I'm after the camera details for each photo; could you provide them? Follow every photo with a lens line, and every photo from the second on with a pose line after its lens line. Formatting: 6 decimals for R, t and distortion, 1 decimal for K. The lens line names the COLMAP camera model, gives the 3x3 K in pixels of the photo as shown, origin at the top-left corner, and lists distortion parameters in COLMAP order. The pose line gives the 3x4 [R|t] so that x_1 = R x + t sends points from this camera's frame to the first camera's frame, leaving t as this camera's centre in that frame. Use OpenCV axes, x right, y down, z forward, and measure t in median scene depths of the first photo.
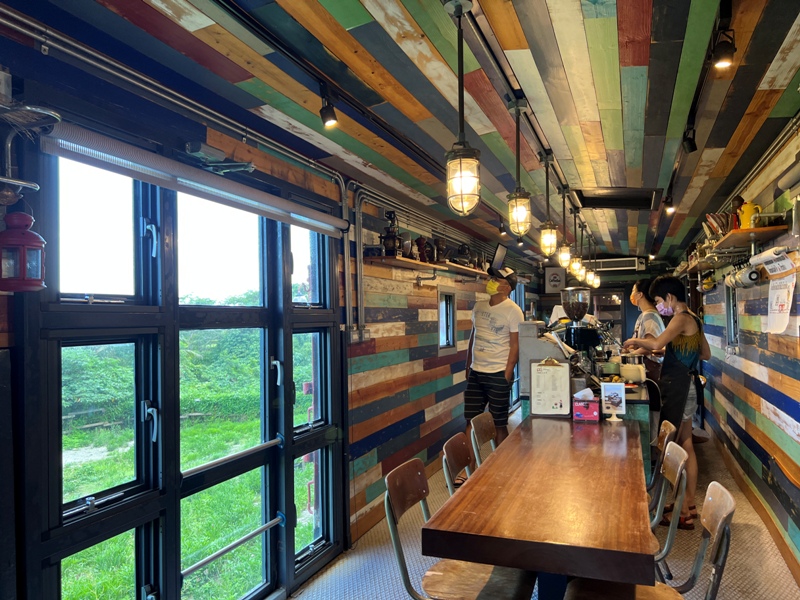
lens RADIAL K [[618.4, 0, 400.7], [0, 618.4, 321.0], [0, 0, 1]] dist [0.066875, -0.071284]
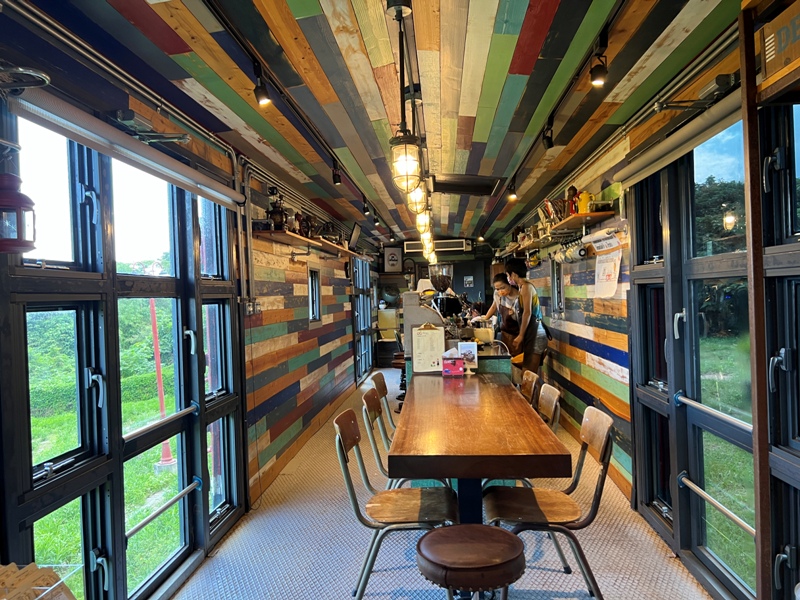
lens RADIAL K [[618.4, 0, 400.7], [0, 618.4, 321.0], [0, 0, 1]] dist [0.066875, -0.071284]
pose [[0.956810, -0.024287, 0.289698, -0.154363], [0.015754, 0.999372, 0.031754, 0.020259], [-0.290287, -0.025818, 0.956591, -0.074811]]
